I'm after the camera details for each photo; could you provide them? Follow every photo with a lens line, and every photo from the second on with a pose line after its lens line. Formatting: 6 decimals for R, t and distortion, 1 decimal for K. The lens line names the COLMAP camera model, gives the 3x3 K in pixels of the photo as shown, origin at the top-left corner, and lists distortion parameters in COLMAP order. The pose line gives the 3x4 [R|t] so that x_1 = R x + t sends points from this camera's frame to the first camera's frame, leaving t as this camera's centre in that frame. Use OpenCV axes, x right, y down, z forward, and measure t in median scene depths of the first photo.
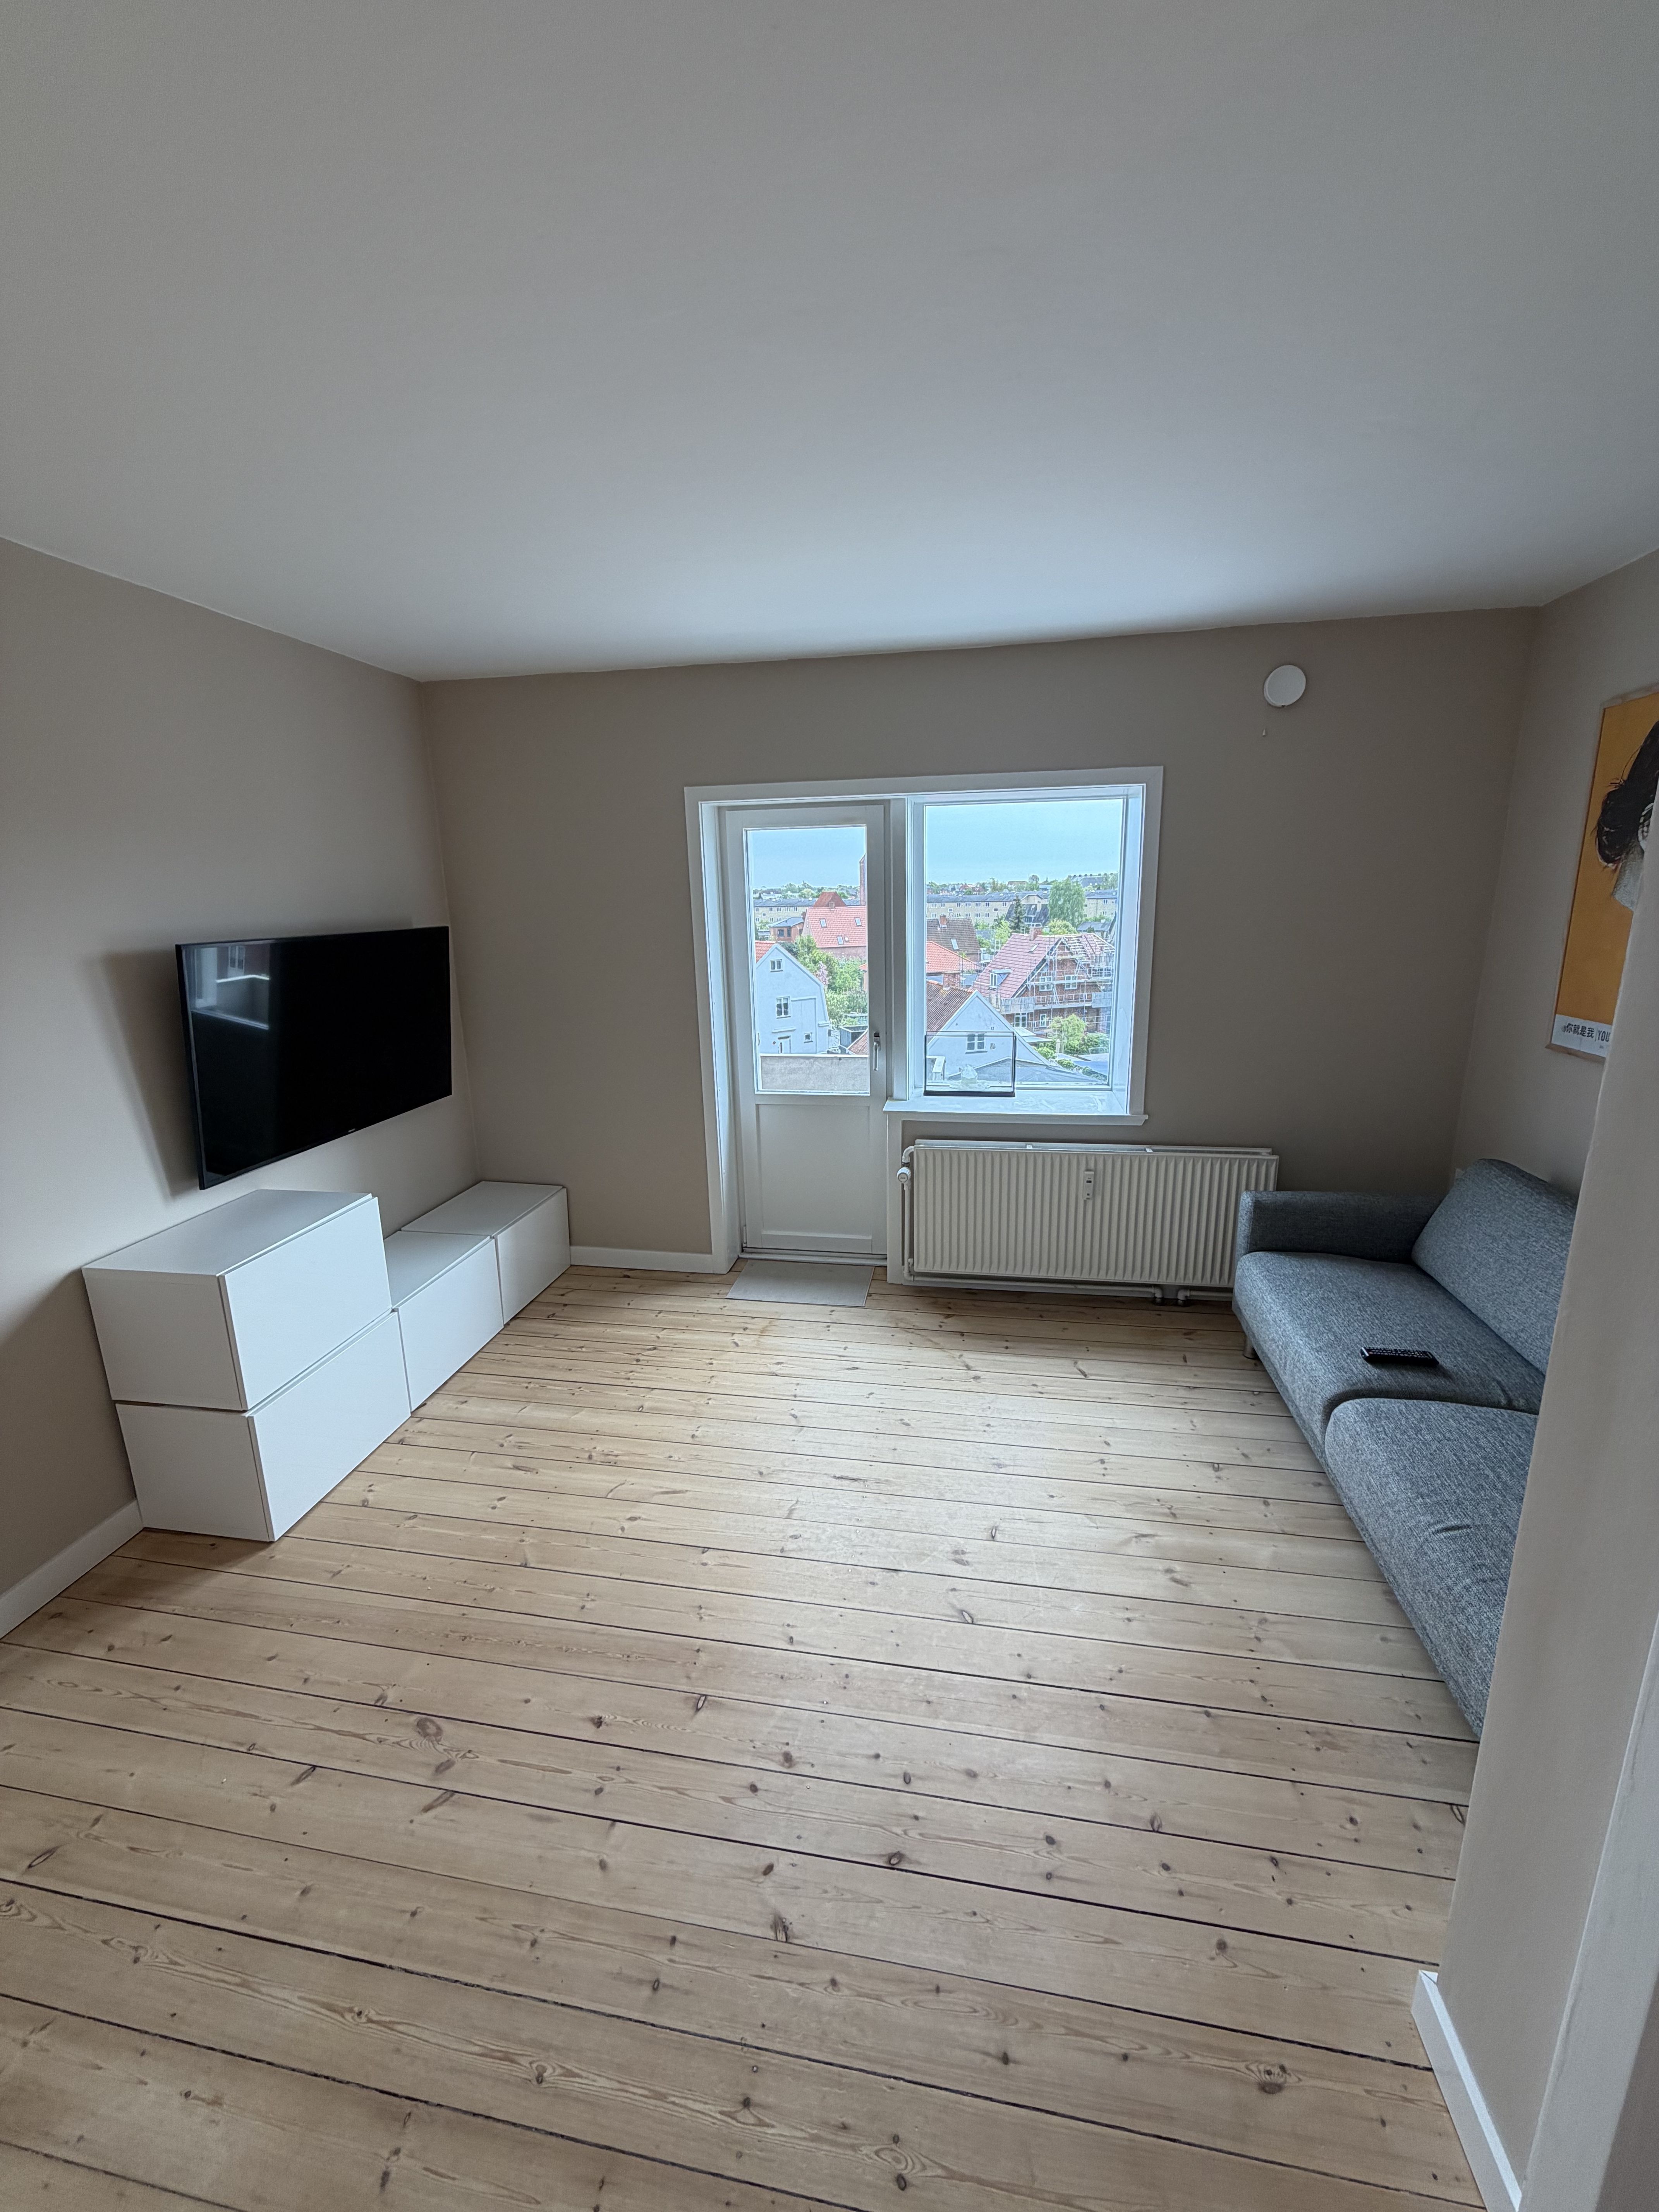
lens RADIAL K [[879.2, 0, 829.2], [0, 879.2, 1099.6], [0, 0, 1]] dist [-0.000347, 0.000257]
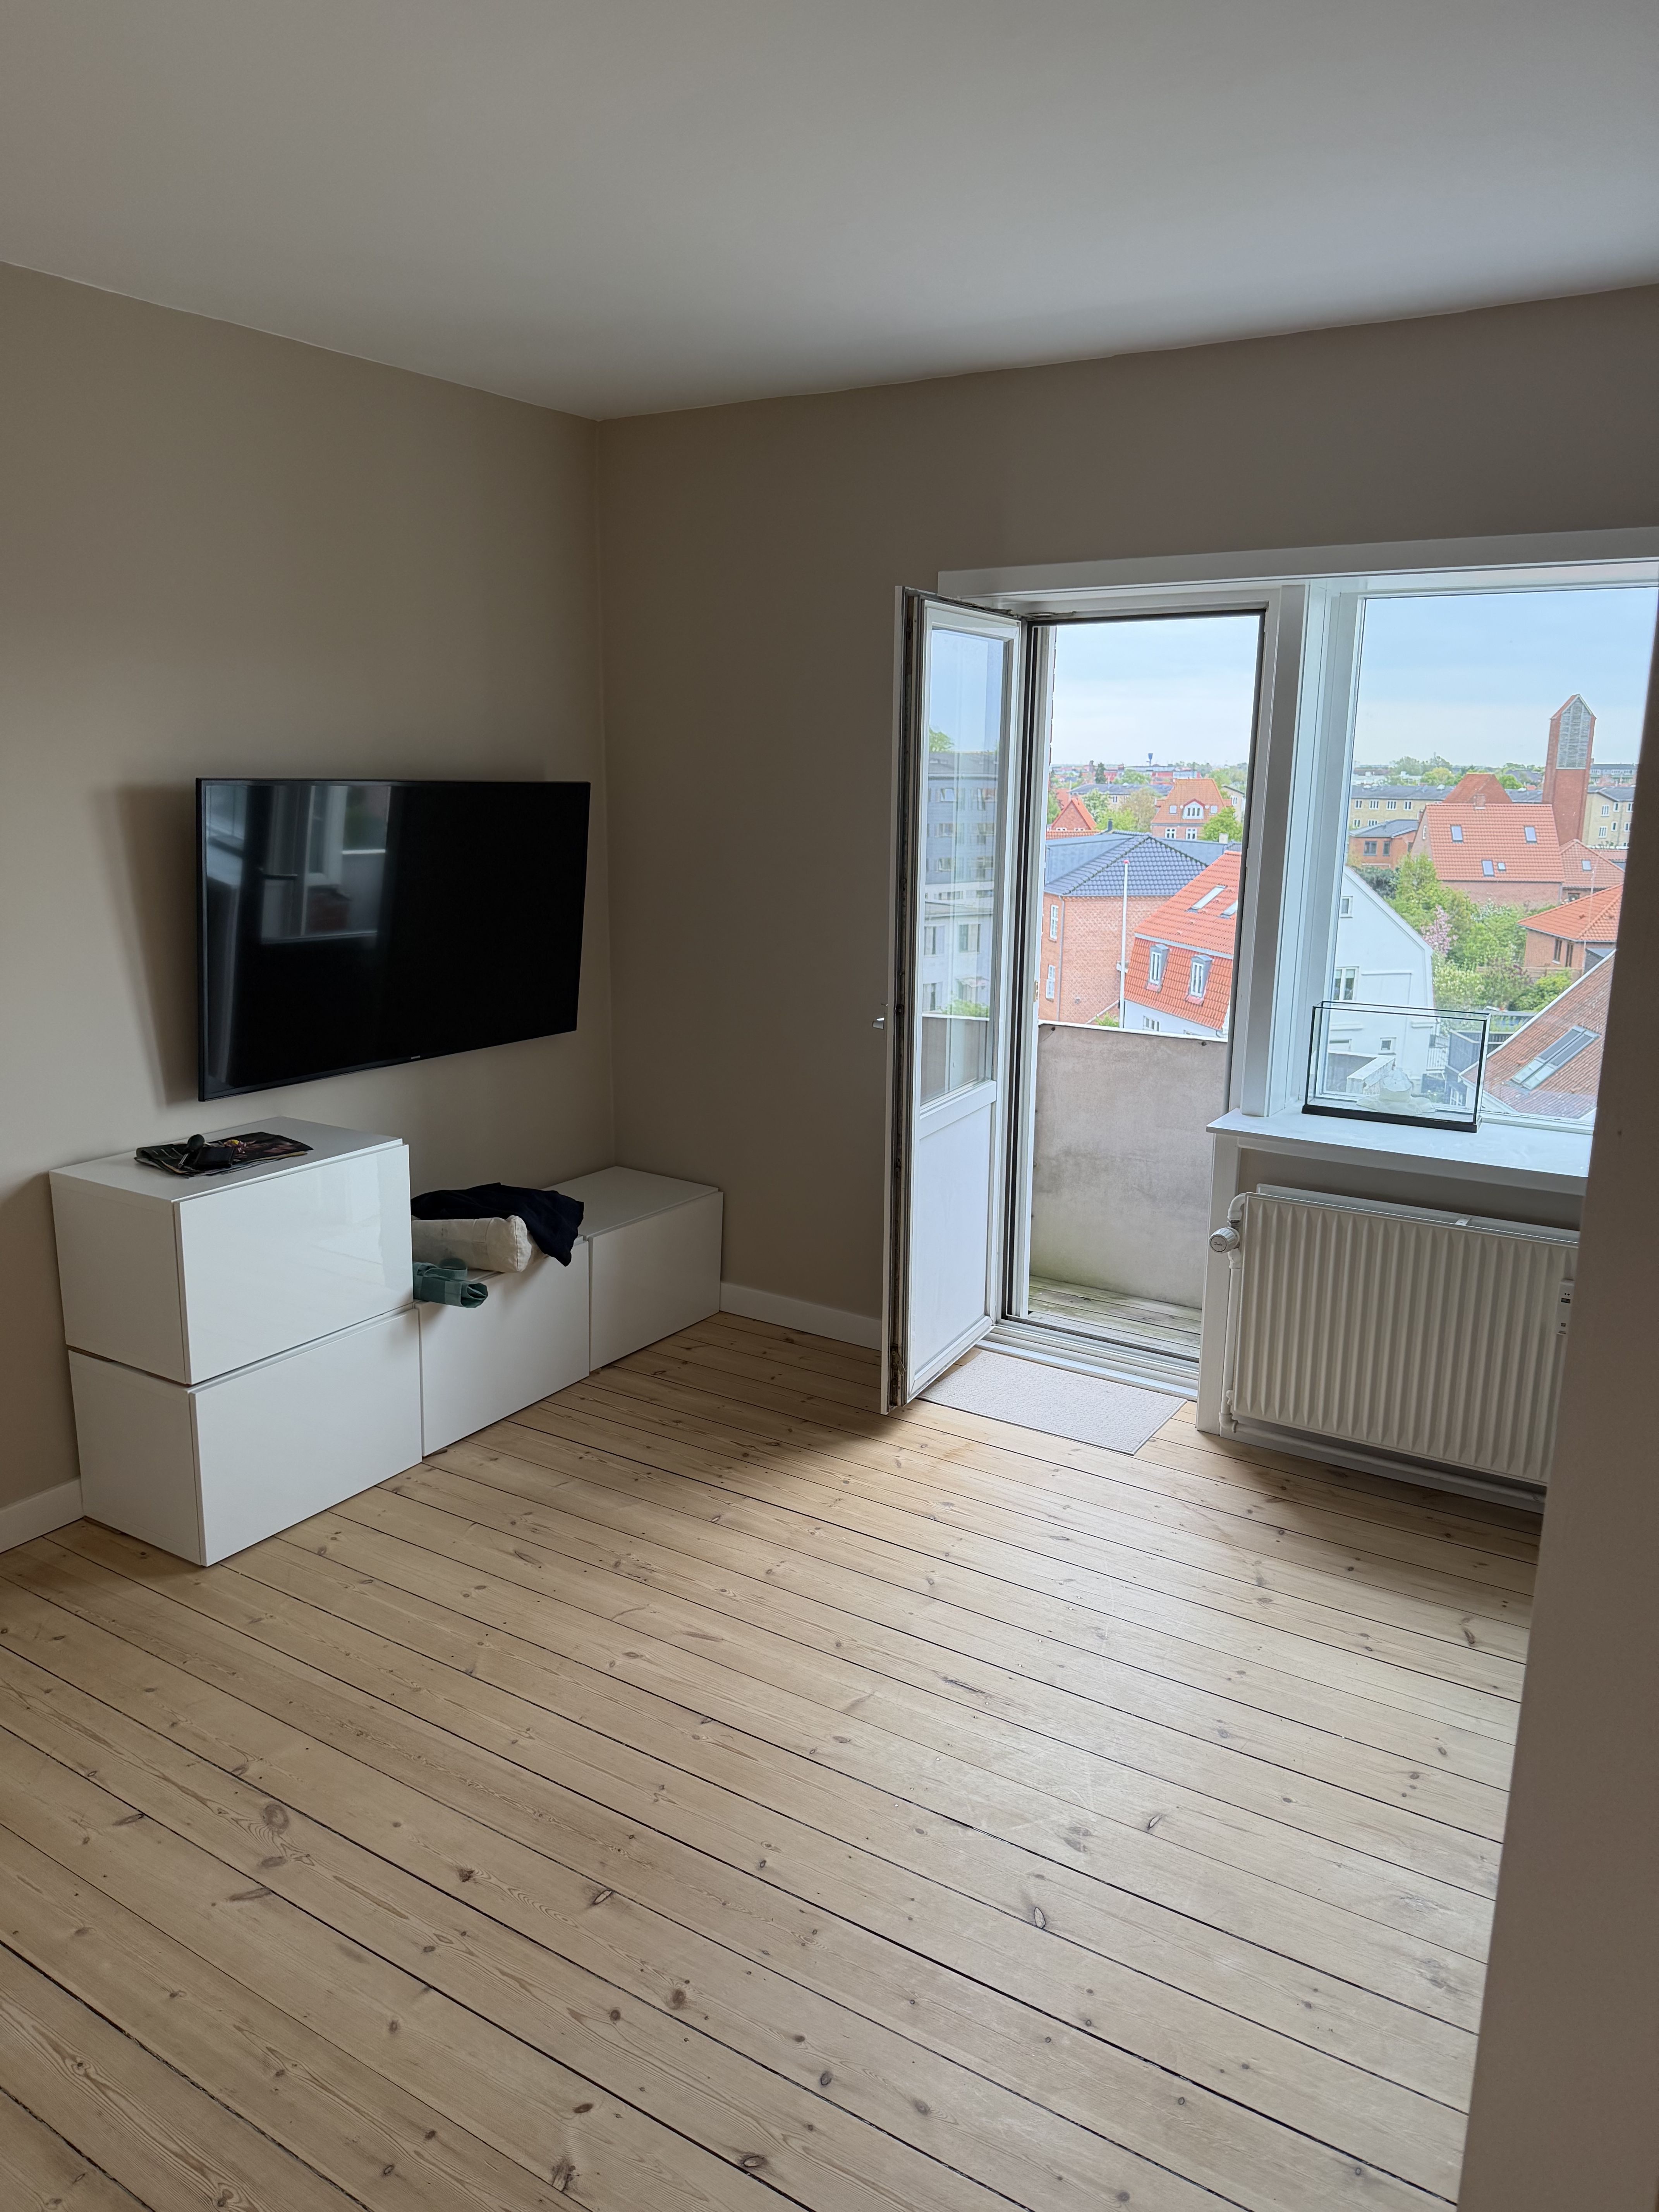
lens RADIAL K [[1569.6, 0, 826.3], [0, 1569.6, 1103.8], [0, 0, 1]] dist [0.016048, -0.020789]
pose [[0.923690, 0.115074, -0.365452, 0.325880], [-0.119936, 0.992737, 0.009453, 0.029651], [0.363885, 0.035099, 0.930782, -0.087962]]
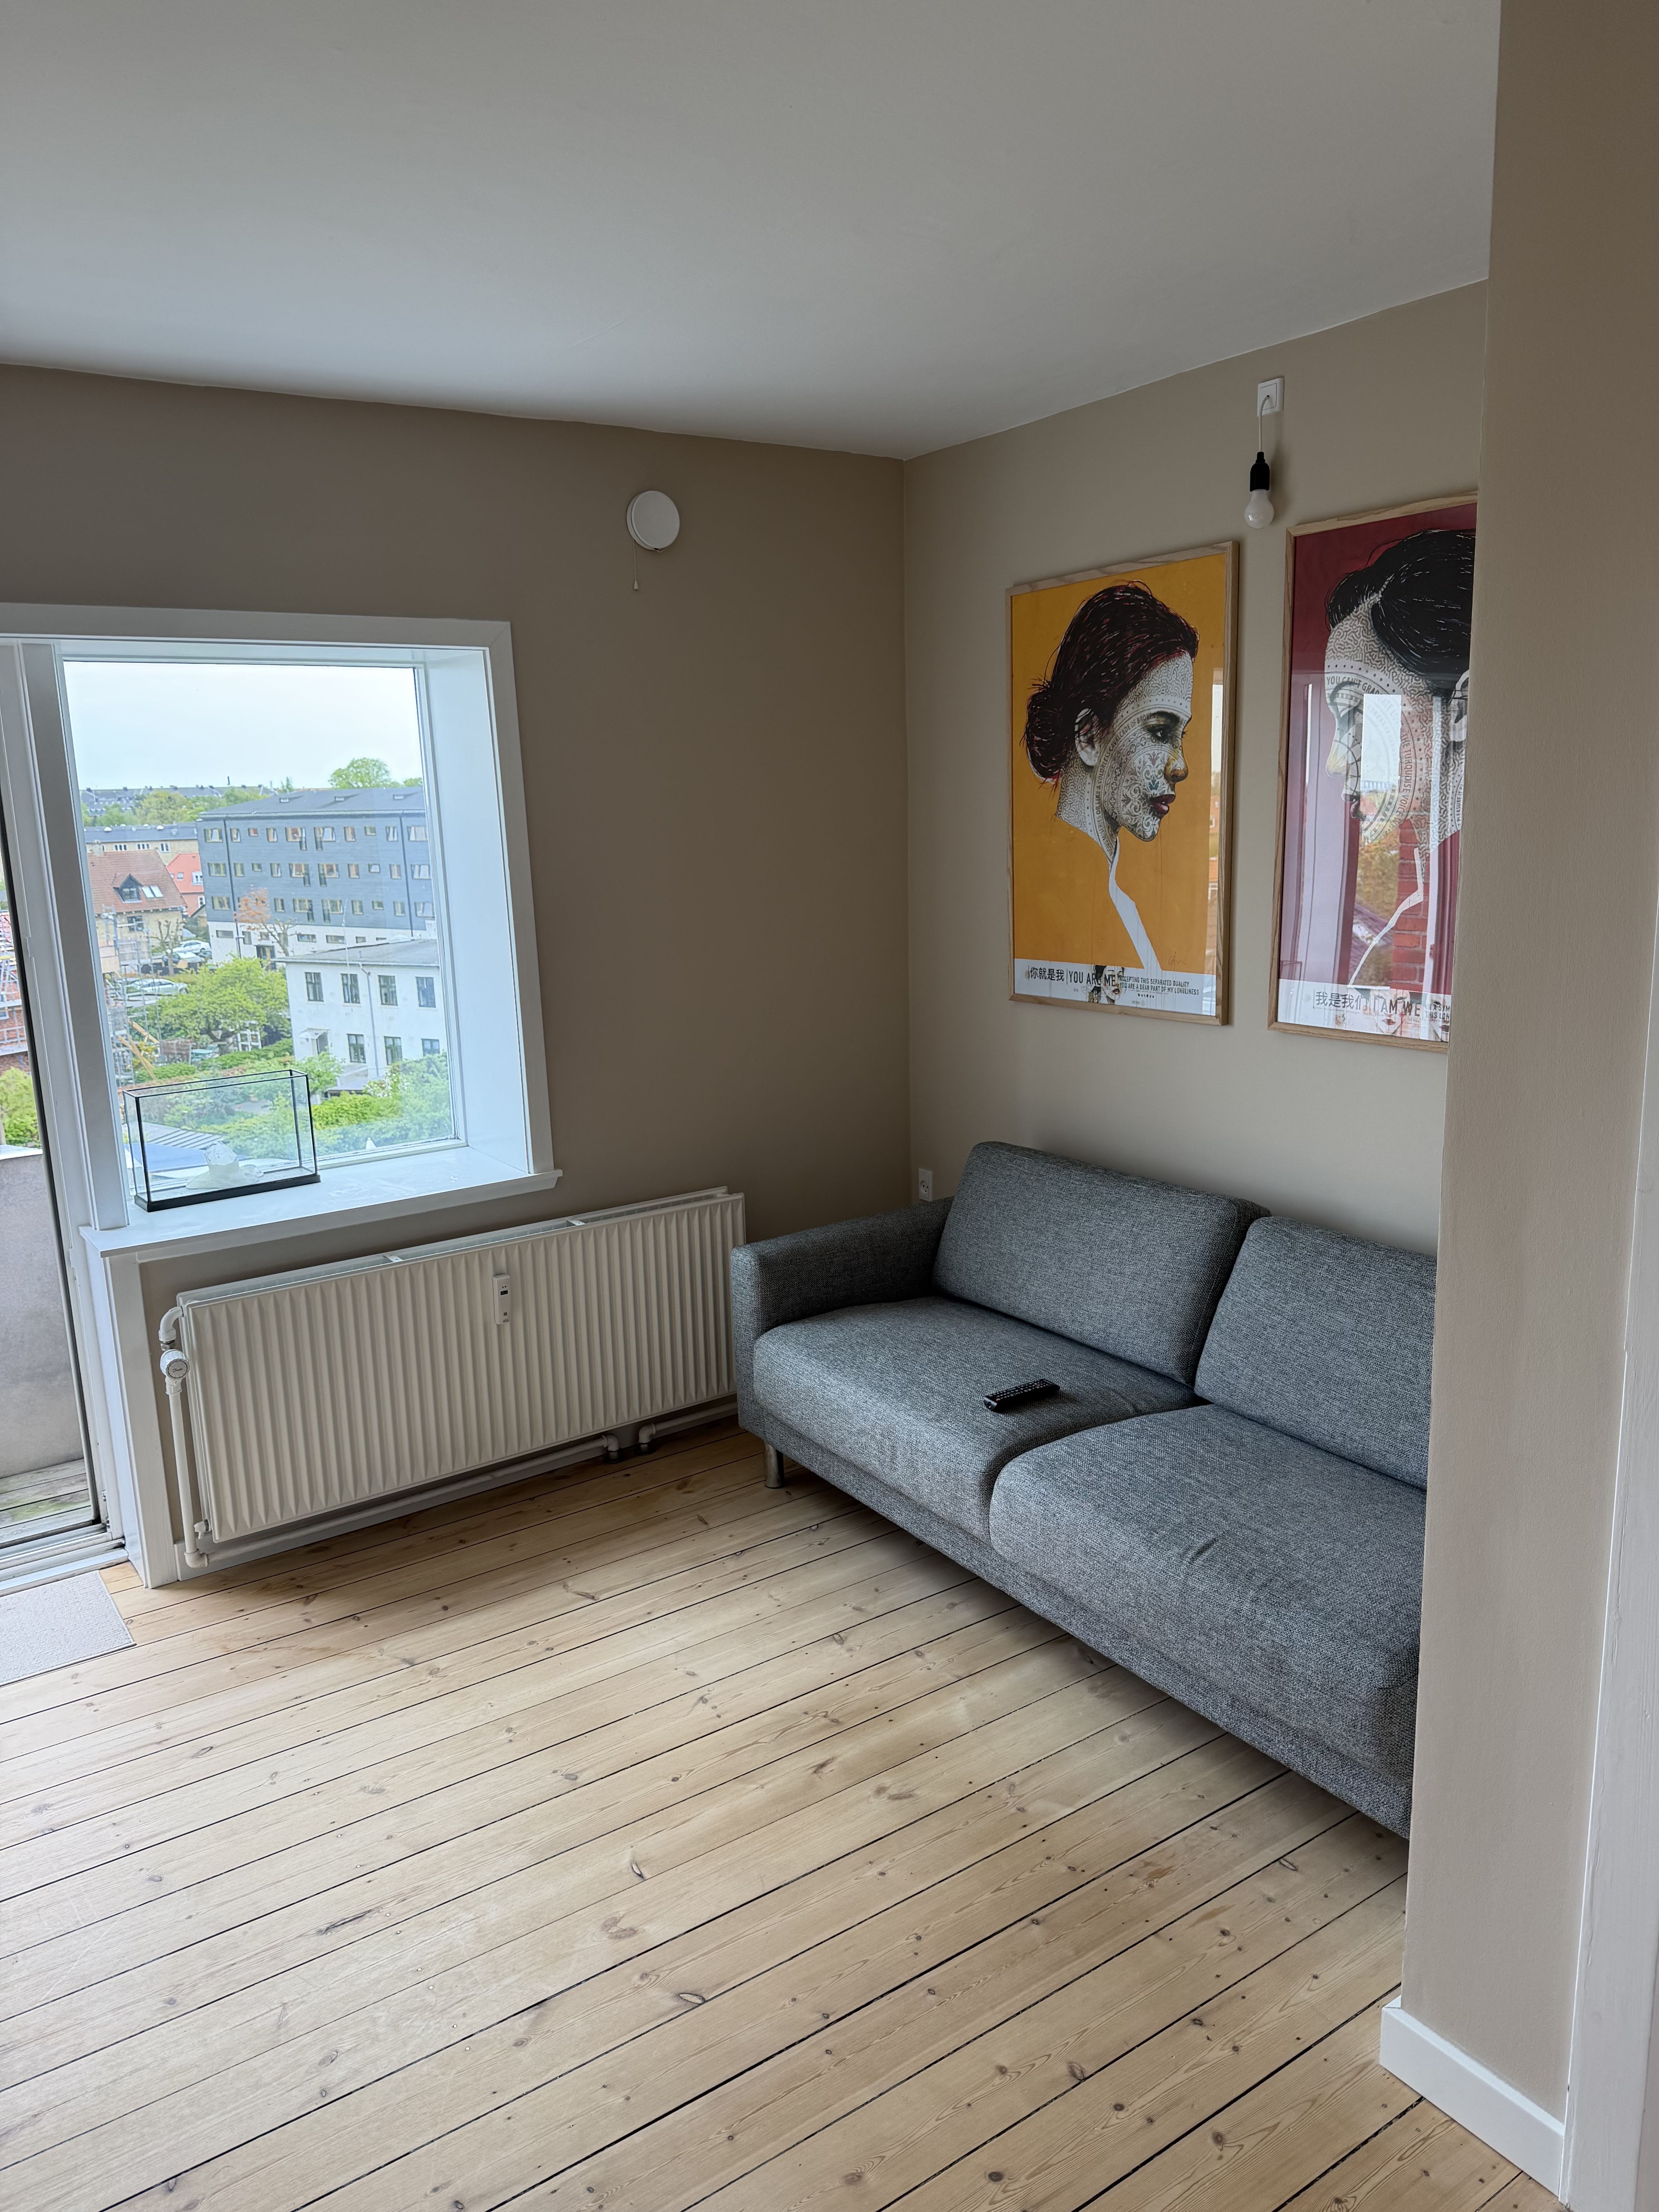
lens RADIAL K [[1569.6, 0, 826.3], [0, 1569.6, 1103.8], [0, 0, 1]] dist [0.016048, -0.020789]
pose [[0.719494, -0.144223, 0.679358, -0.390211], [0.180455, 0.983425, 0.017658, -0.019804], [-0.670644, 0.109889, 0.733594, 0.065101]]
